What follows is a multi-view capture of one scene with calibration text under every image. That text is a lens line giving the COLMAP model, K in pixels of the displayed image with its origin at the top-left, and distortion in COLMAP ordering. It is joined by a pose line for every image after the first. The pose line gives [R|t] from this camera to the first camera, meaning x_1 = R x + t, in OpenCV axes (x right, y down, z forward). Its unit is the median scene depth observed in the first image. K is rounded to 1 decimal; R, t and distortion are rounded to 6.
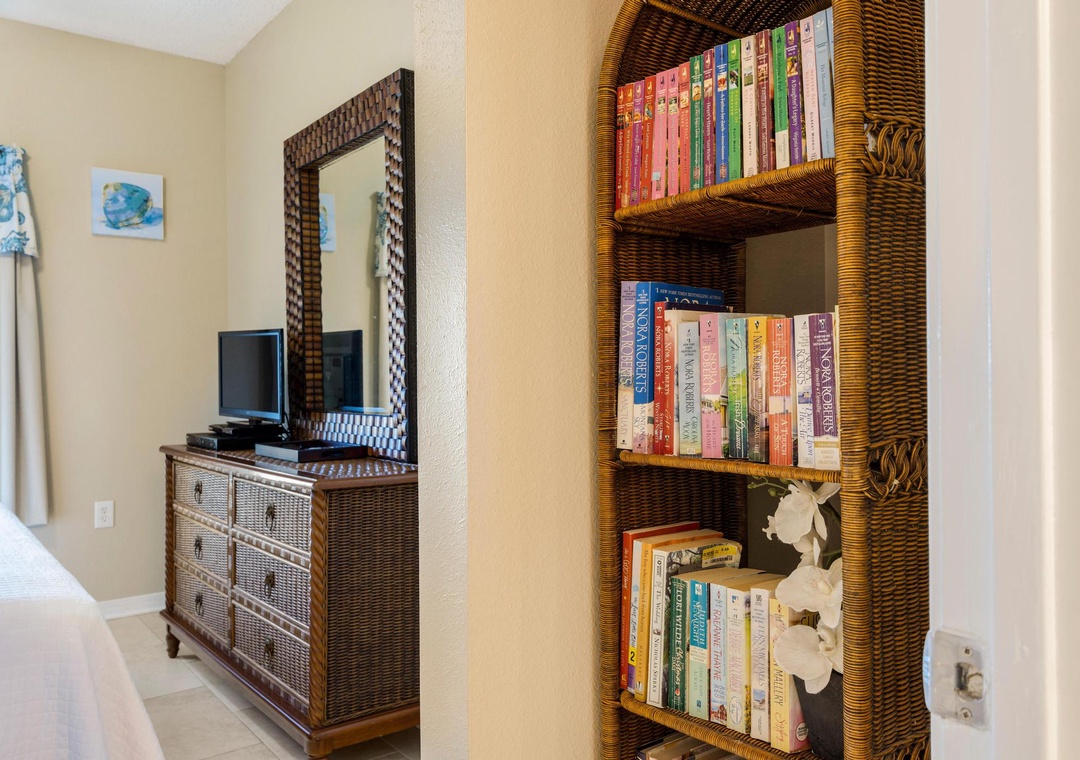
lens RADIAL K [[826.6, 0, 540.5], [0, 826.6, 379.7], [0, 0, 1]] dist [0.004597, 0.001599]
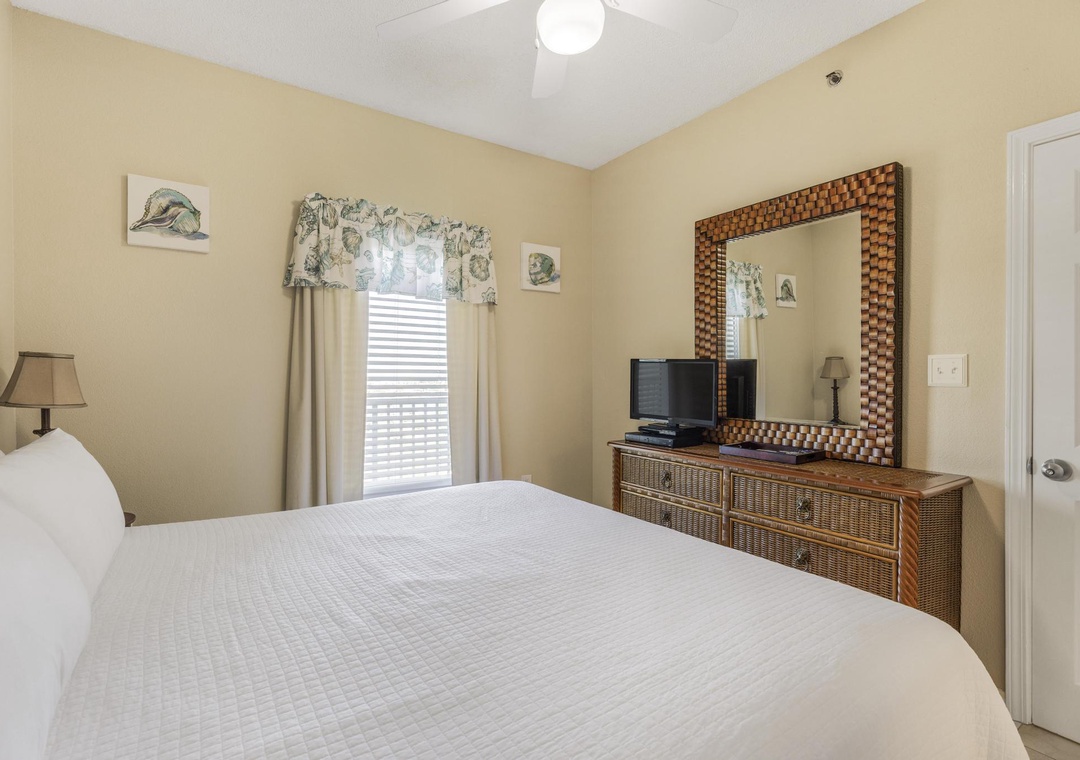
lens RADIAL K [[517.7, 0, 539.4], [0, 517.7, 378.0], [0, 0, 1]] dist [-0.003238, -0.000773]
pose [[0.997445, 0.007463, -0.071048, -0.479931], [-0.006967, 0.999950, 0.007218, -0.030538], [0.071098, -0.006704, 0.997447, 0.112886]]
